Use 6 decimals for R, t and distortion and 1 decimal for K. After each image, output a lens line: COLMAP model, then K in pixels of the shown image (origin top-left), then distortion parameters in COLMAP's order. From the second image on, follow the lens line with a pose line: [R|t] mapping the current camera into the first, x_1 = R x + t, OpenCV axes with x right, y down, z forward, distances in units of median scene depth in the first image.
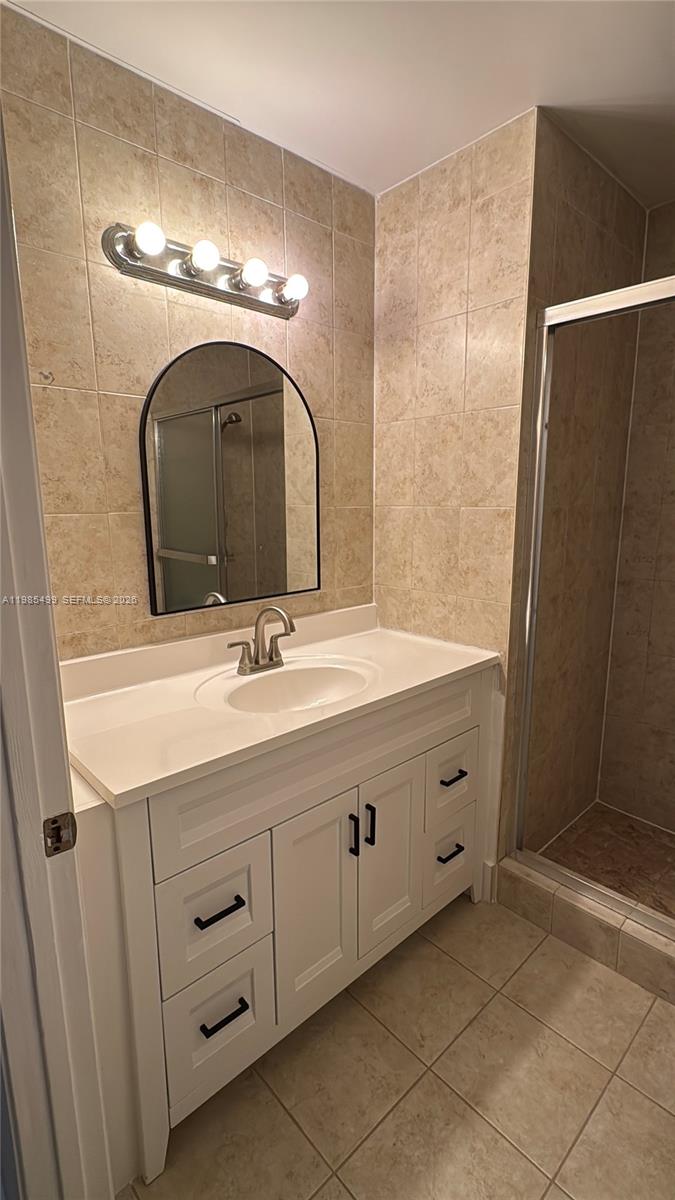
lens RADIAL K [[548.0, 0, 340.7], [0, 548.0, 594.8], [0, 0, 1]] dist [-0.002213, -0.000274]
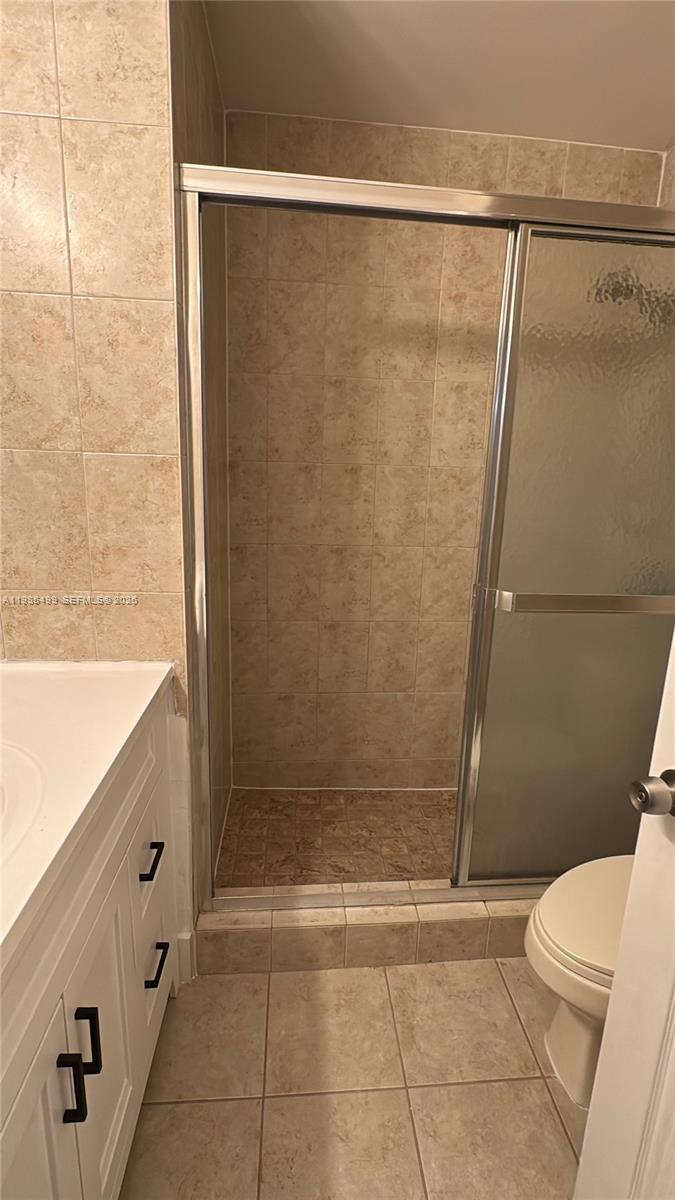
lens RADIAL K [[548.0, 0, 338.8], [0, 548.0, 598.8], [0, 0, 1]] dist [-0.002213, -0.000274]
pose [[0.620506, -0.149851, 0.769751, -0.111364], [0.096523, 0.988704, 0.114667, -0.035890], [-0.778239, 0.003147, 0.627961, 0.371861]]
